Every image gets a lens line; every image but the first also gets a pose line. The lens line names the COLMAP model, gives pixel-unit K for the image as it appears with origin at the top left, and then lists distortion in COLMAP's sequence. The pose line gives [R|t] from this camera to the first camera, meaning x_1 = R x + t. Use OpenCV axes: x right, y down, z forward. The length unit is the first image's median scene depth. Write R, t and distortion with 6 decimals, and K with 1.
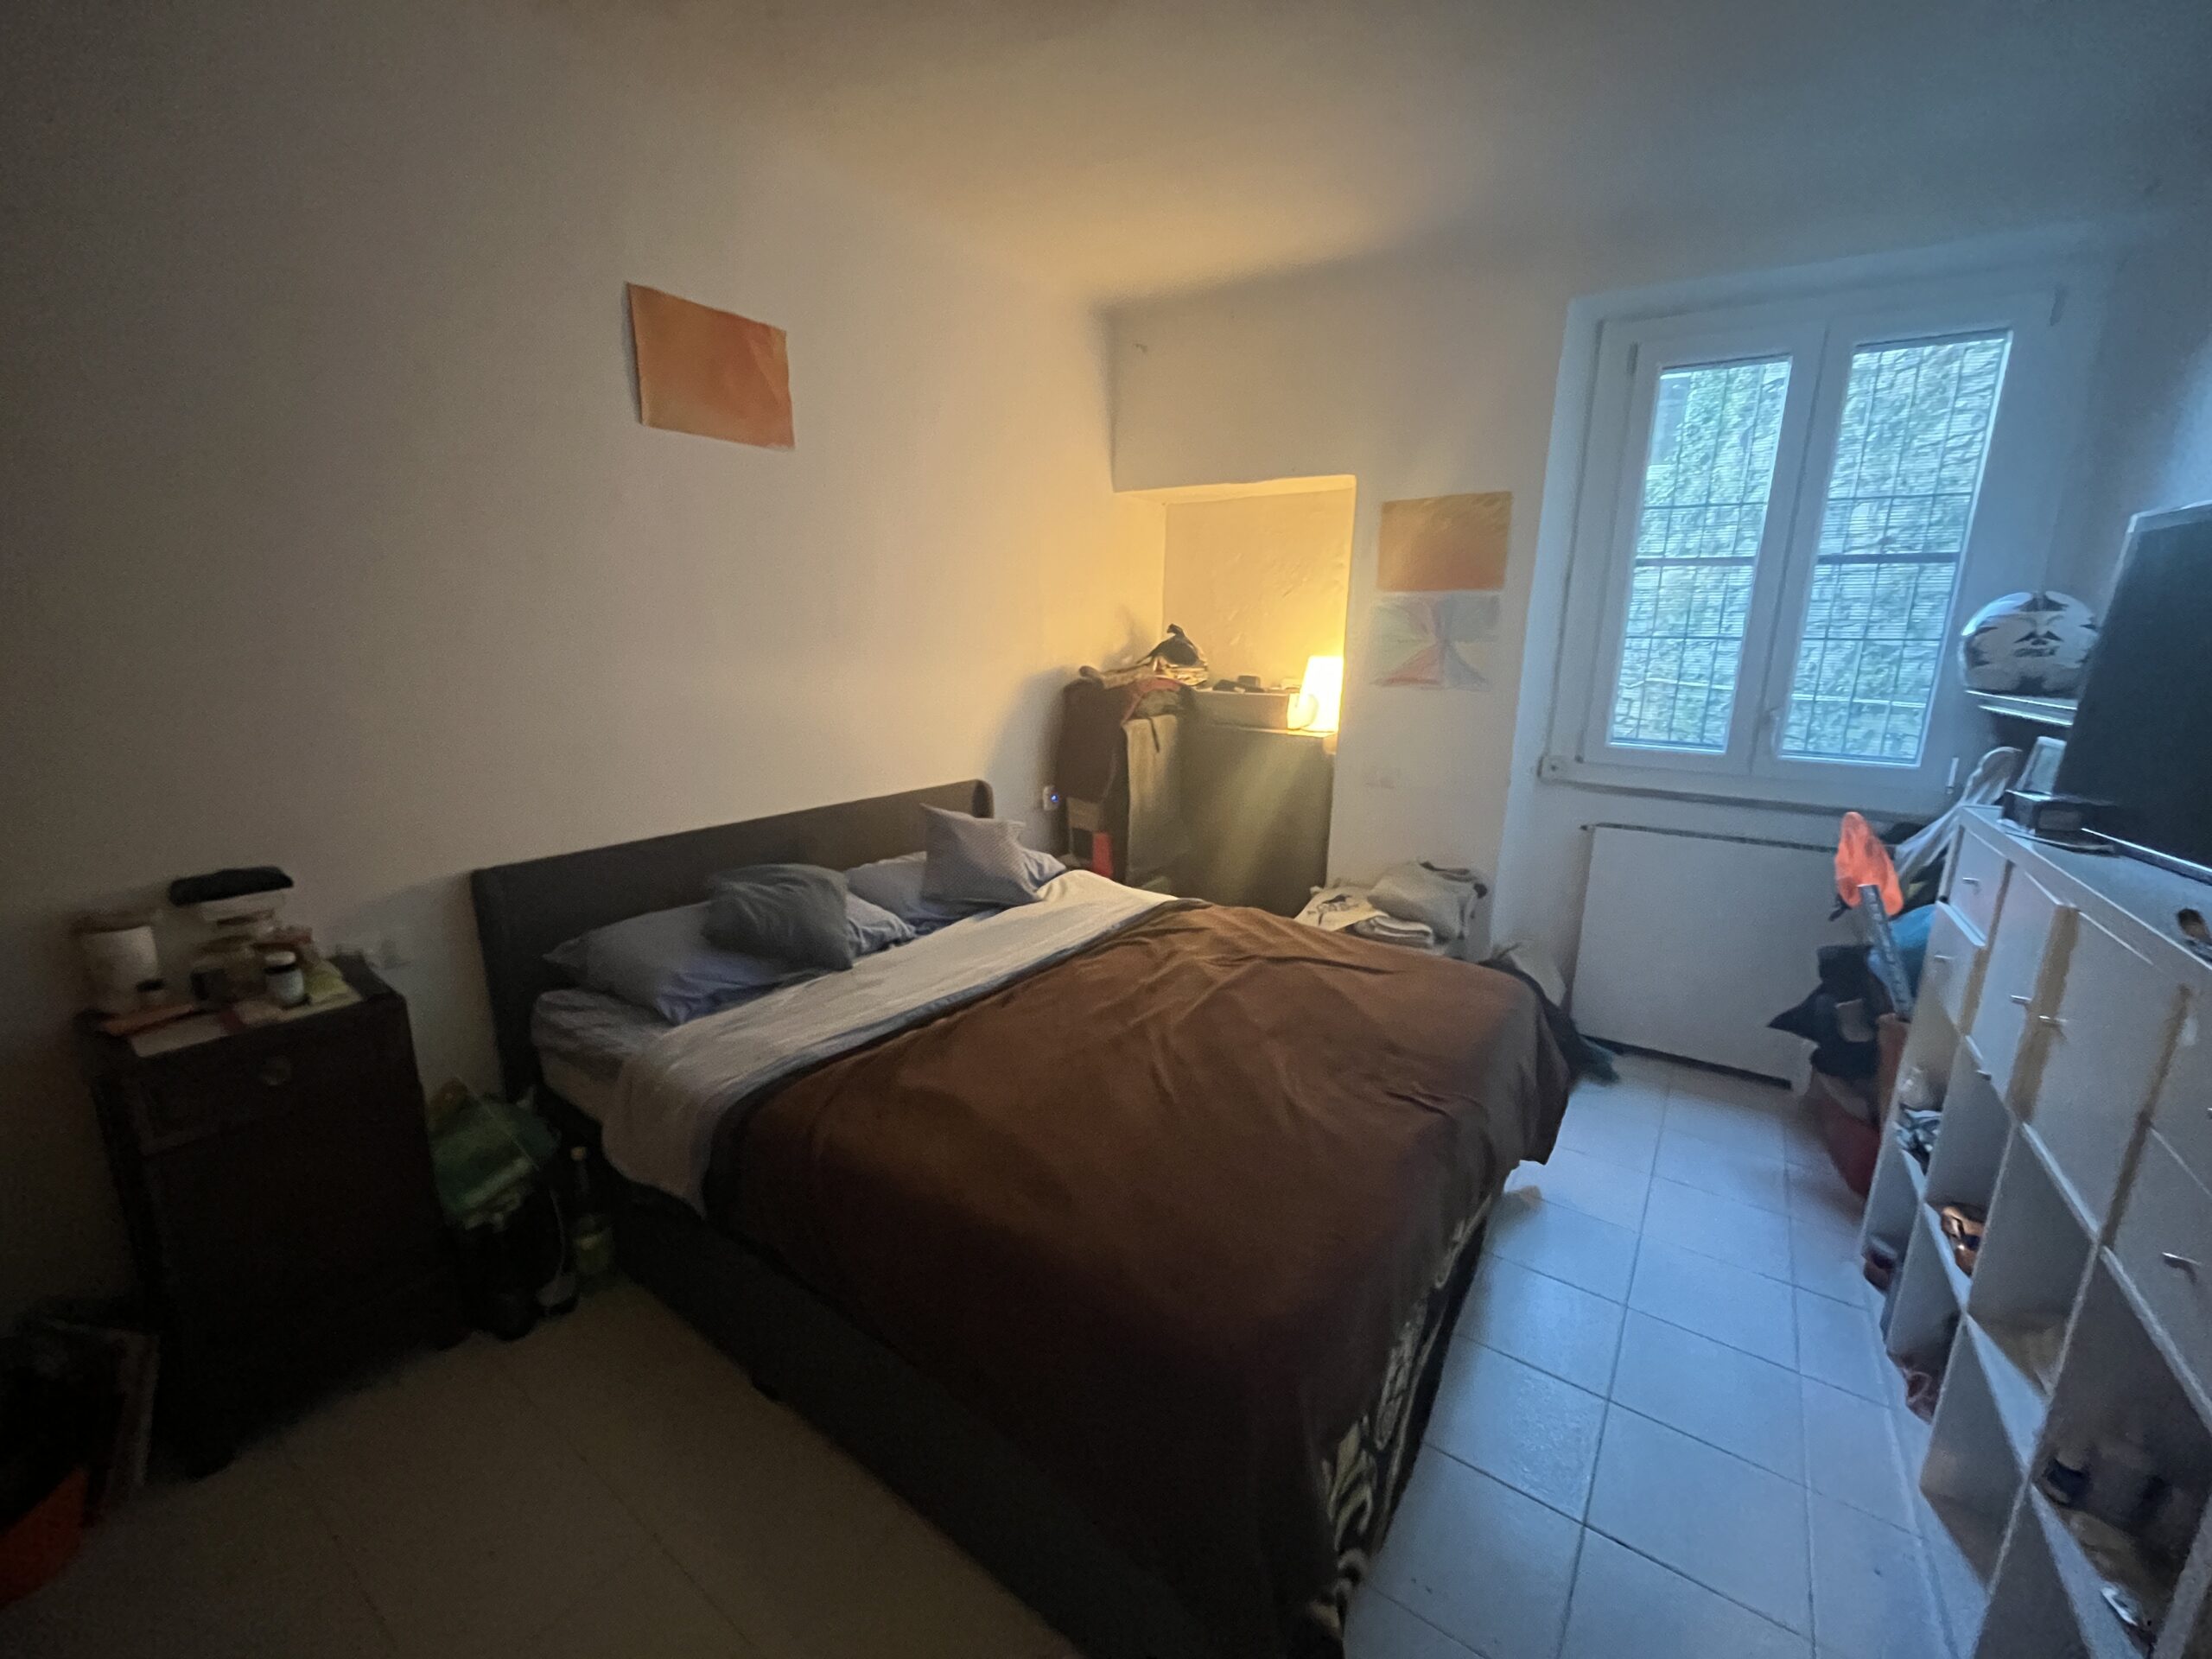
lens RADIAL K [[892.0, 0, 1105.9], [0, 892.0, 834.4], [0, 0, 1]] dist [-0.010116, -0.000080]
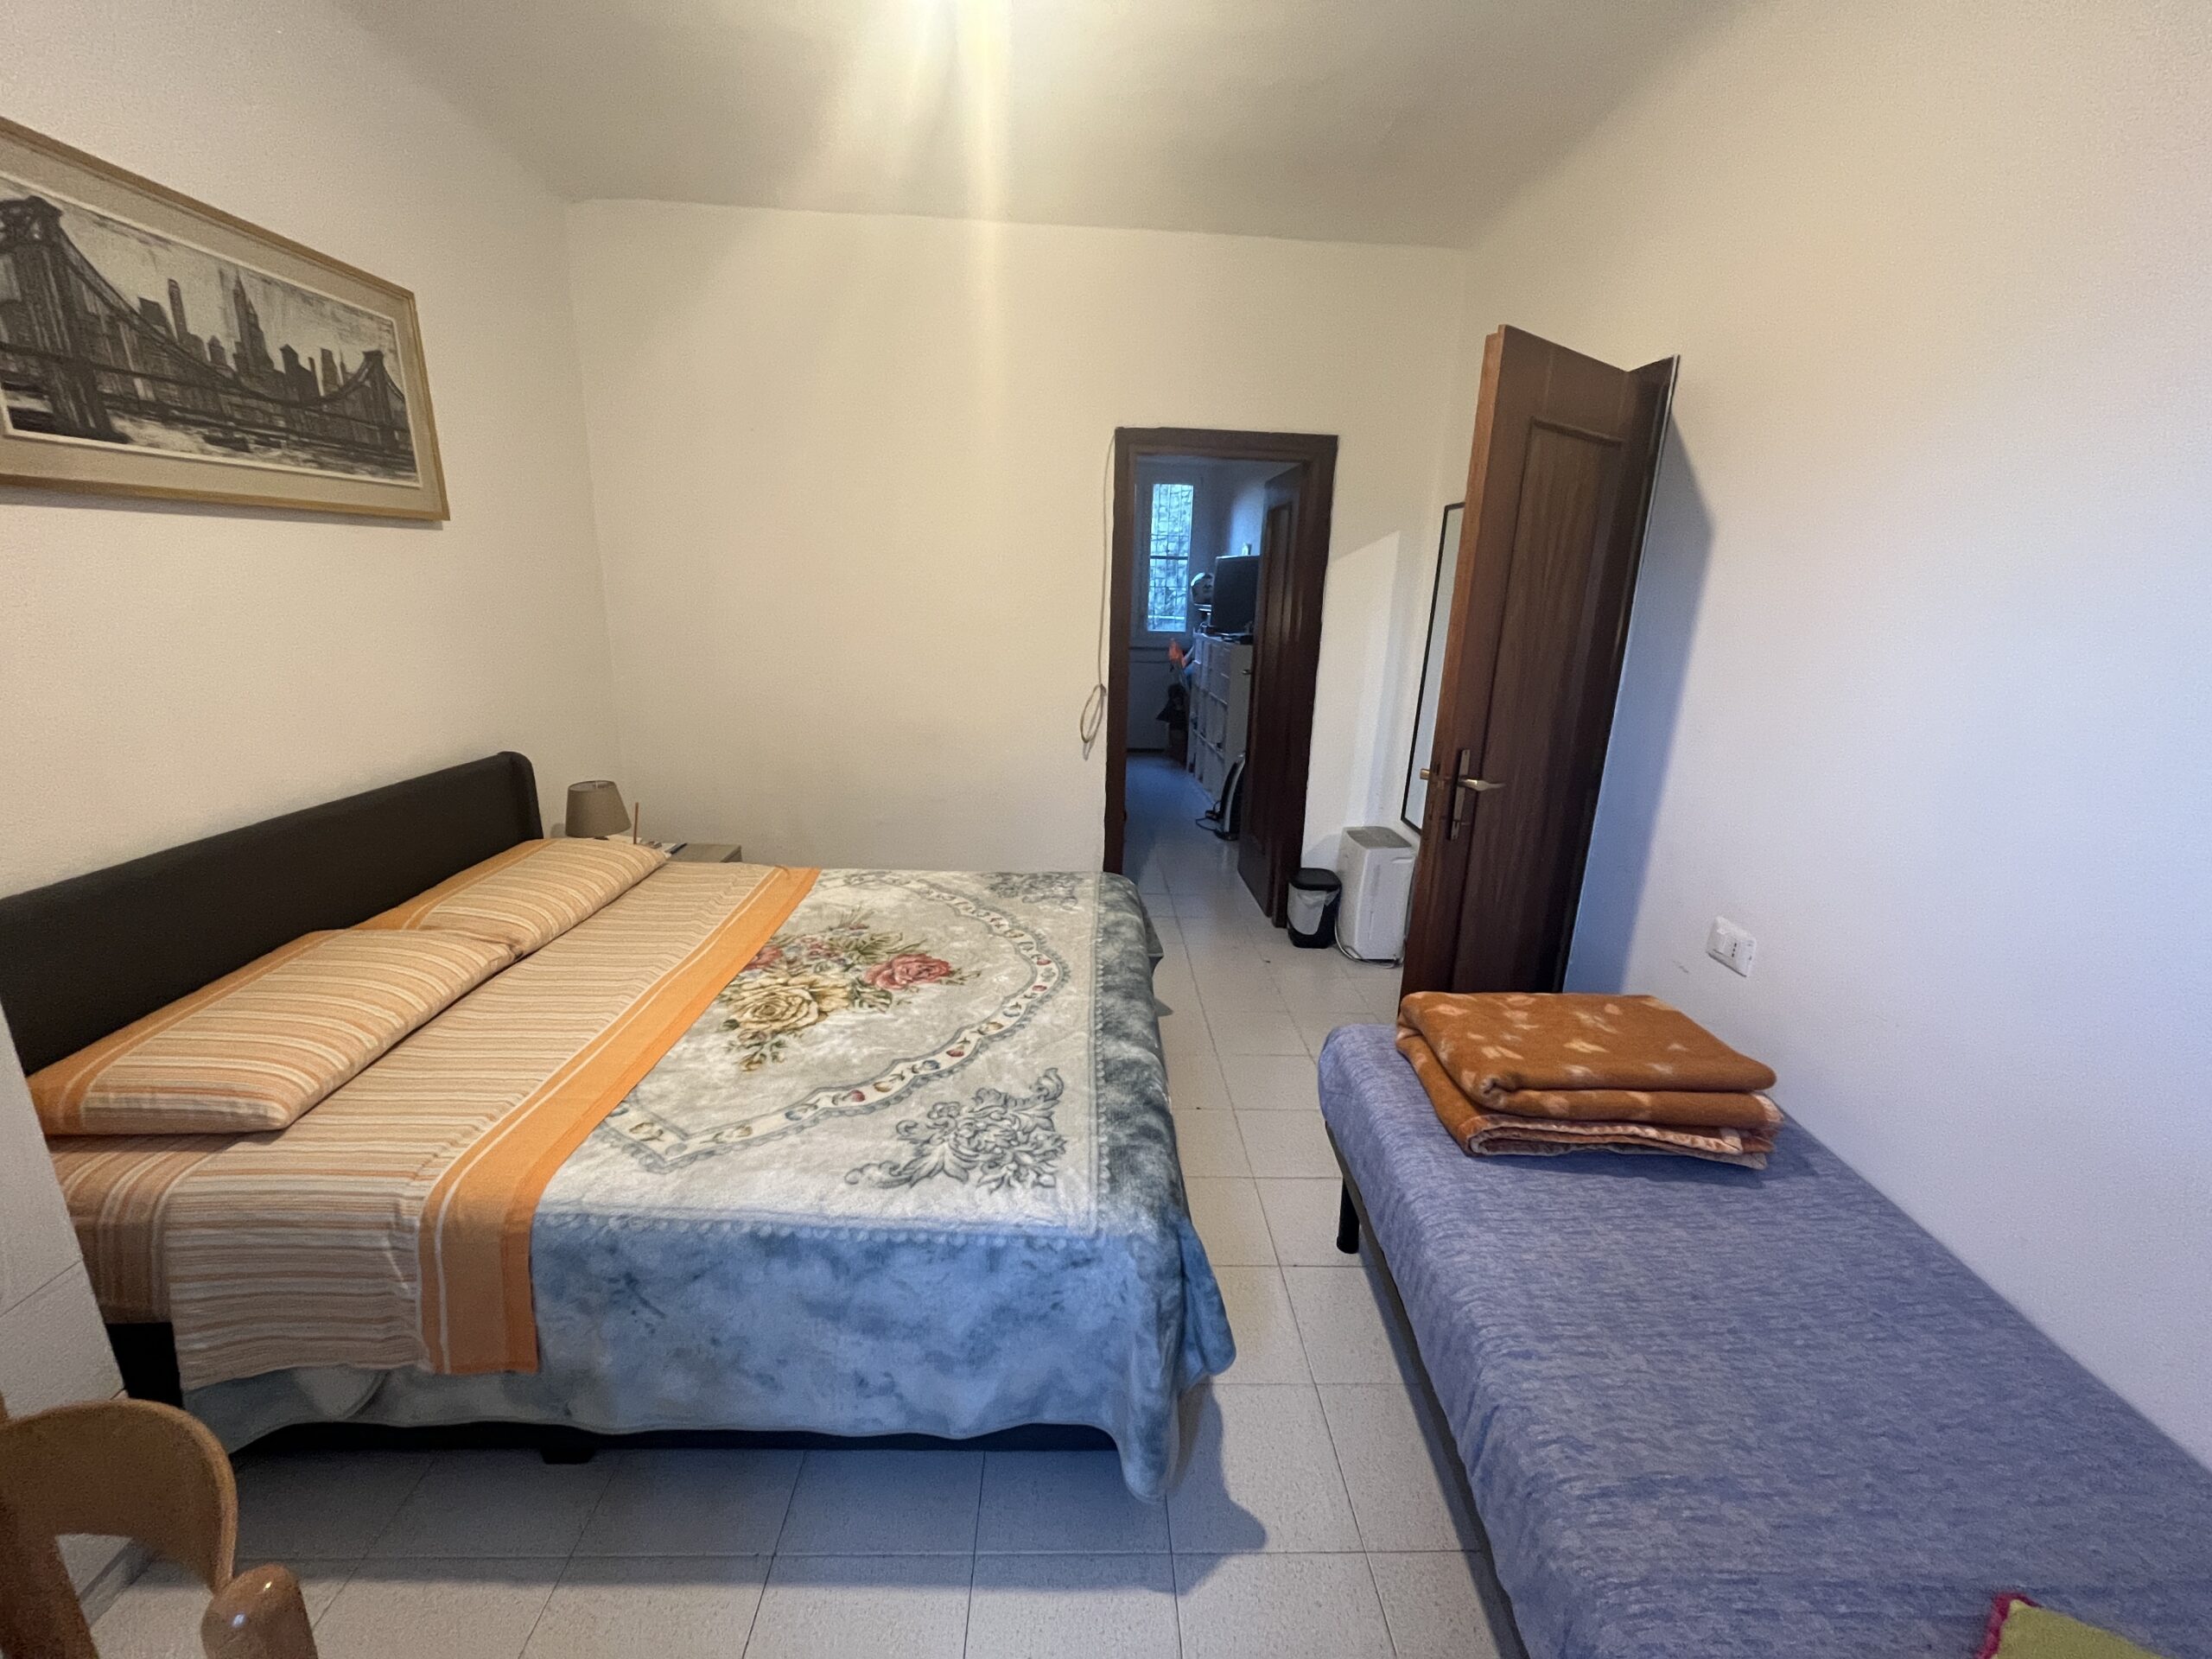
lens RADIAL K [[892.0, 0, 1105.3], [0, 892.0, 825.4], [0, 0, 1]] dist [-0.010116, -0.000080]
pose [[0.792408, -0.151699, 0.590827, -1.122433], [0.122128, 0.988426, 0.089989, 0.260038], [-0.597640, 0.000849, 0.801764, -1.196831]]
